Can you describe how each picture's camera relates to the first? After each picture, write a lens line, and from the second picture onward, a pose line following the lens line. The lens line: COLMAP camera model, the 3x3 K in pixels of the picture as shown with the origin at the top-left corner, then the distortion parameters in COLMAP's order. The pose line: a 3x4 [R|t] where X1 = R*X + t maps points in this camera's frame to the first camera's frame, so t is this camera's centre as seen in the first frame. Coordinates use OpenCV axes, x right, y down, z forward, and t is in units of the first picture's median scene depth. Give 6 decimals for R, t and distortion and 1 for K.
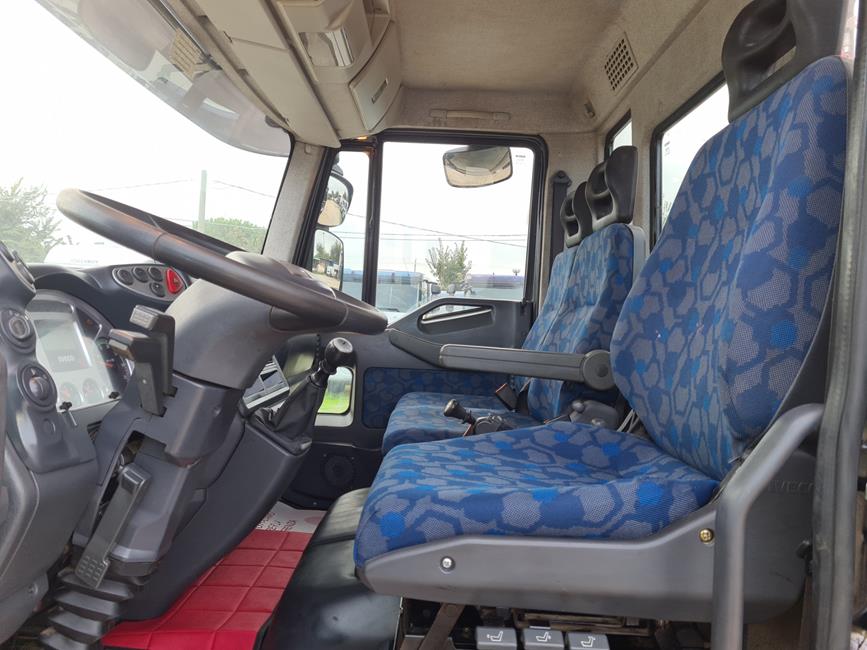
lens RADIAL K [[663.1, 0, 445.1], [0, 663.1, 322.0], [0, 0, 1]] dist [0.058435, -0.005481]
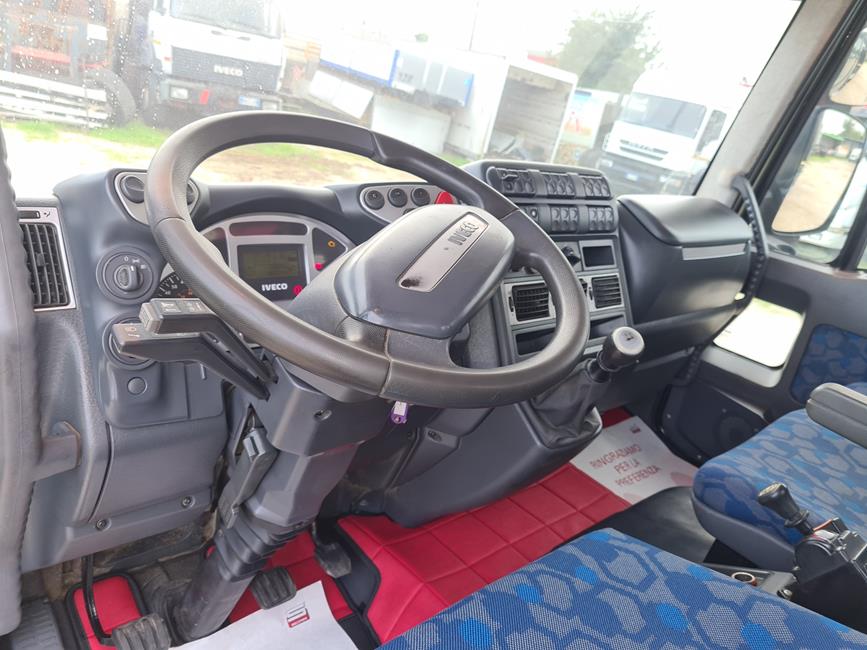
lens RADIAL K [[663.1, 0, 445.1], [0, 663.1, 322.0], [0, 0, 1]] dist [0.058435, -0.005481]
pose [[0.668414, 0.331705, -0.665729, 0.207880], [-0.159272, 0.938120, 0.307511, -0.199155], [0.726537, -0.099513, 0.679883, 0.473711]]
